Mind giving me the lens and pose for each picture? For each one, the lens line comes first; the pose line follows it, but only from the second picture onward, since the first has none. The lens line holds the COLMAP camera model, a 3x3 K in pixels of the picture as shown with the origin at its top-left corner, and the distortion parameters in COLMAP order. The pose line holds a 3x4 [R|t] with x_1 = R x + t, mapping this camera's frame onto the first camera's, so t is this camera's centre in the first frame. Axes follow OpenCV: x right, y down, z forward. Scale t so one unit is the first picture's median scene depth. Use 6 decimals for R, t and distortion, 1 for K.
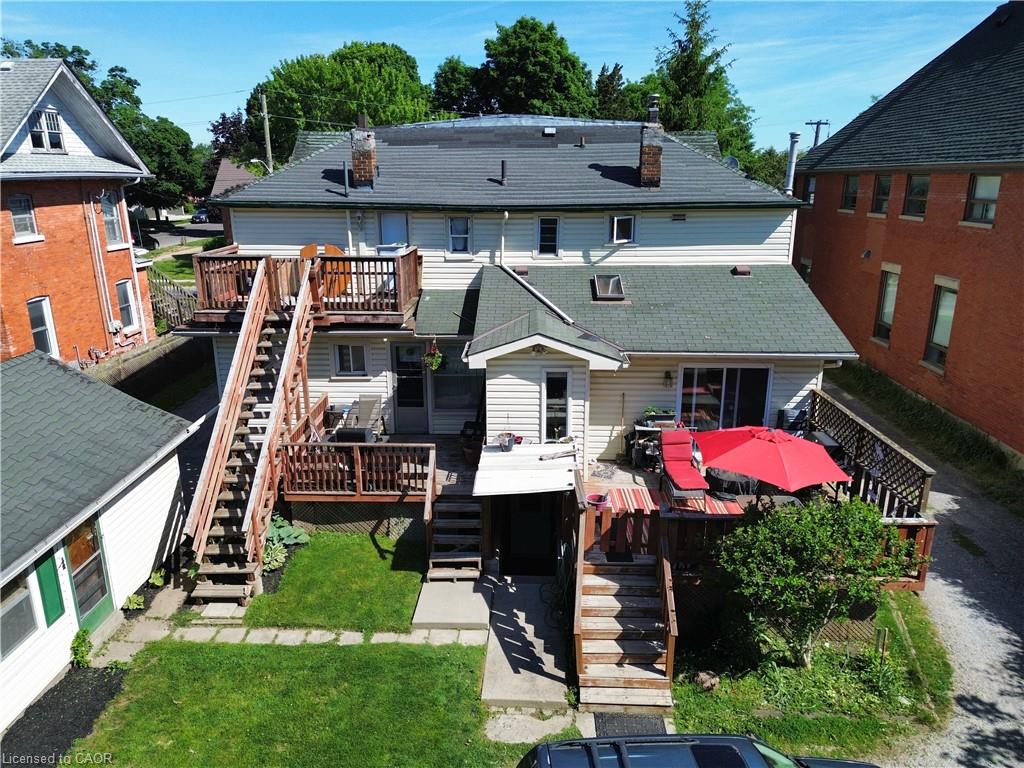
lens RADIAL K [[736.7, 0, 516.3], [0, 736.7, 384.2], [0, 0, 1]] dist [0.020034, -0.003526]
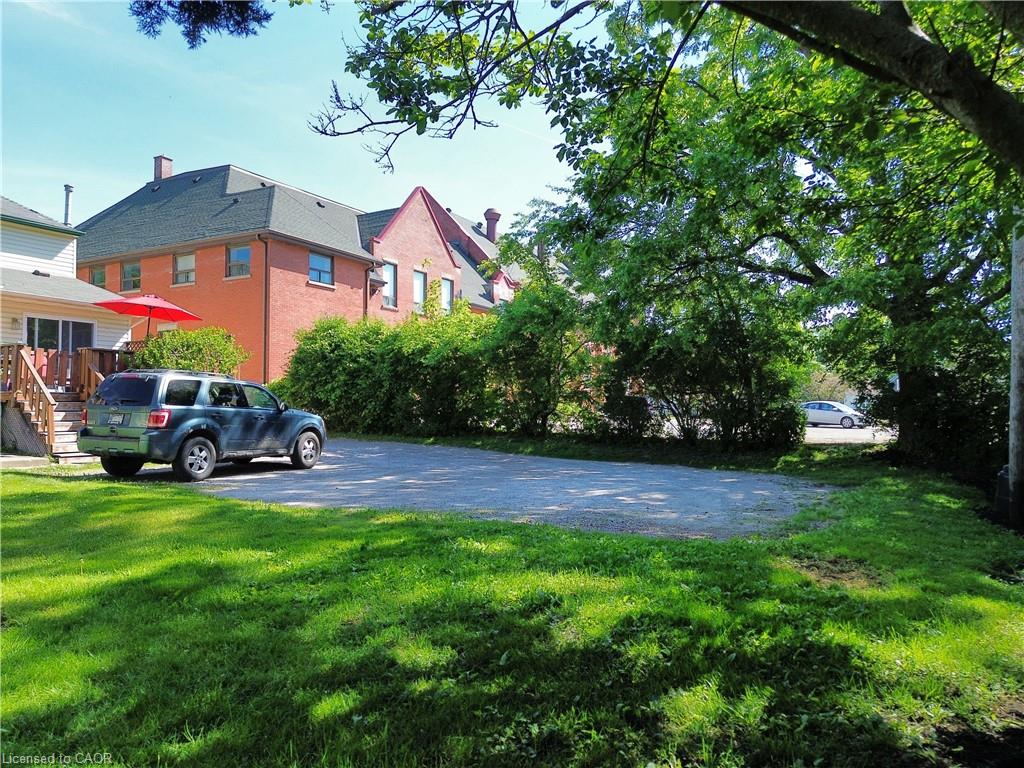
lens RADIAL K [[736.7, 0, 516.3], [0, 736.7, 384.2], [0, 0, 1]] dist [0.020034, -0.003526]
pose [[0.481225, 0.025420, 0.876228, -0.426889], [0.216464, 0.965178, -0.146883, 0.402689], [-0.849450, 0.260355, 0.458966, -0.246490]]
